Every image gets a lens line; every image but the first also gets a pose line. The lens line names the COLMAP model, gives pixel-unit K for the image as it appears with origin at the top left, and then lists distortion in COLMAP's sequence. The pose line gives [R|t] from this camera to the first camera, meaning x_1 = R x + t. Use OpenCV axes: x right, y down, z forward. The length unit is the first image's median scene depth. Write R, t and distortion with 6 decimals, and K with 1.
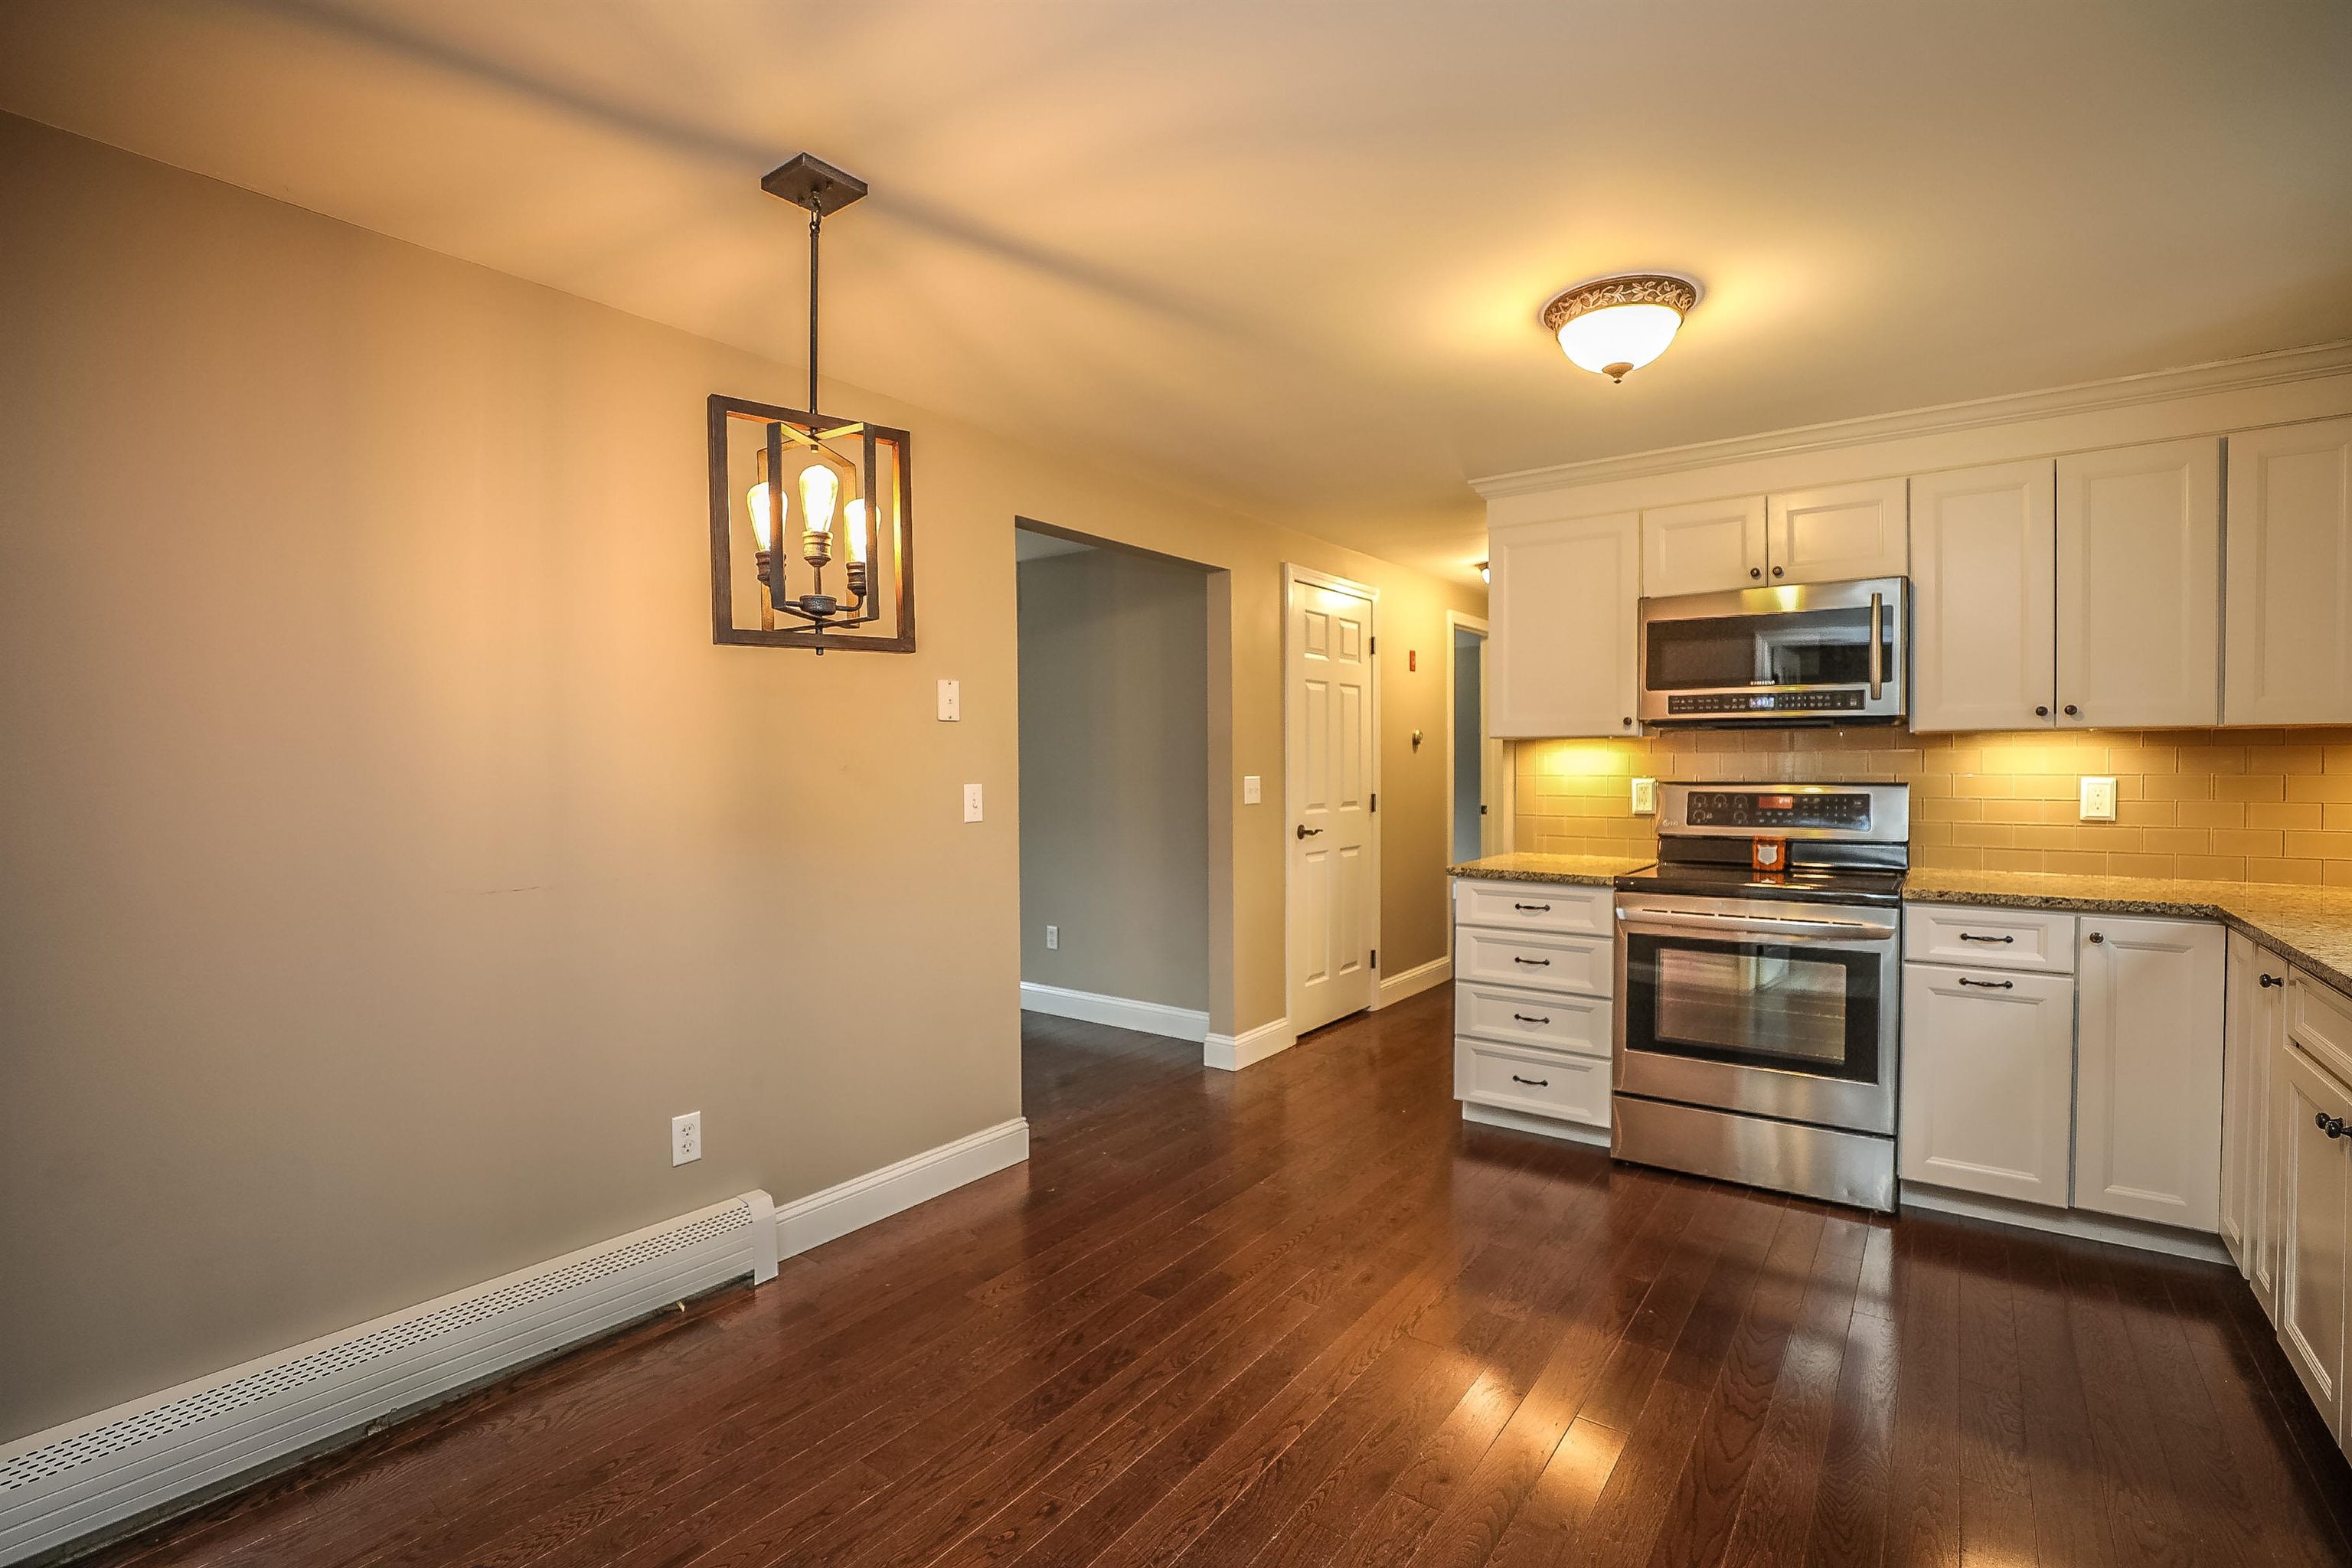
lens RADIAL K [[1068.4, 0, 1181.8], [0, 1068.4, 785.0], [0, 0, 1]] dist [-0.047468, 0.016461]
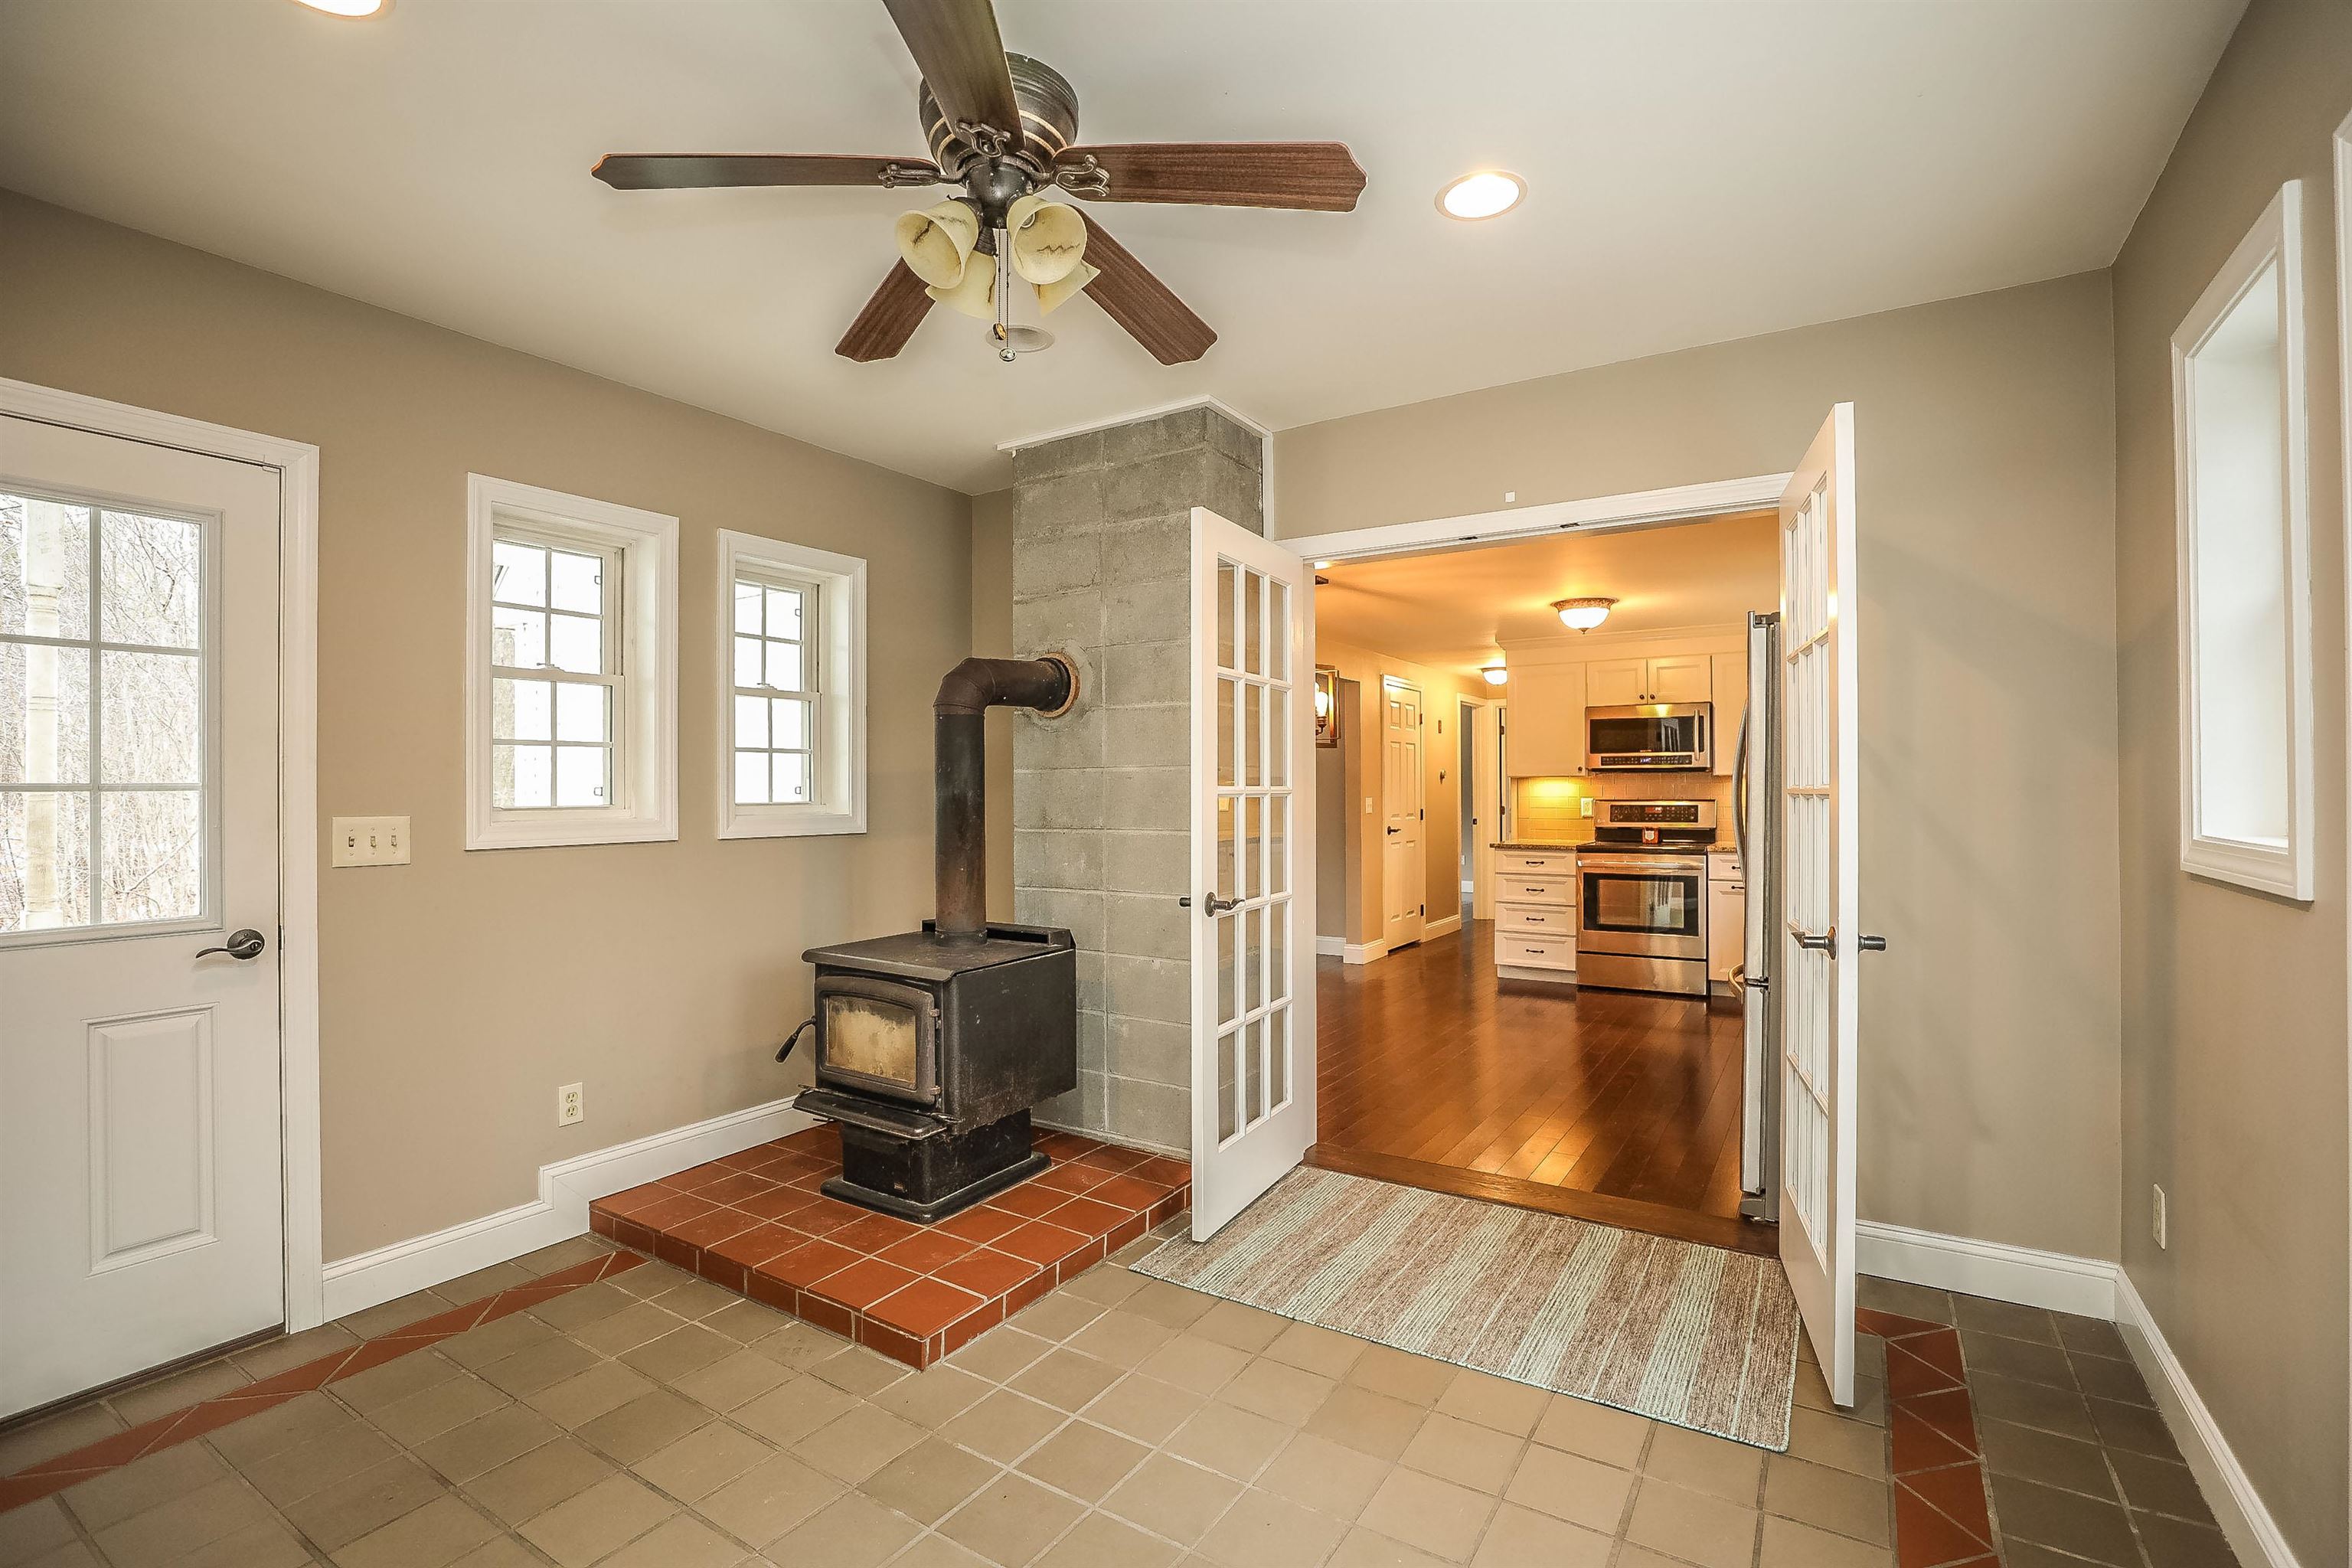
lens RADIAL K [[1068.4, 0, 1181.8], [0, 1068.4, 785.0], [0, 0, 1]] dist [-0.047468, 0.016461]
pose [[0.997398, -0.000009, 0.072089, -0.474299], [0.001912, 0.999651, -0.026336, 0.021157], [-0.072063, 0.026406, 0.997050, -0.941113]]
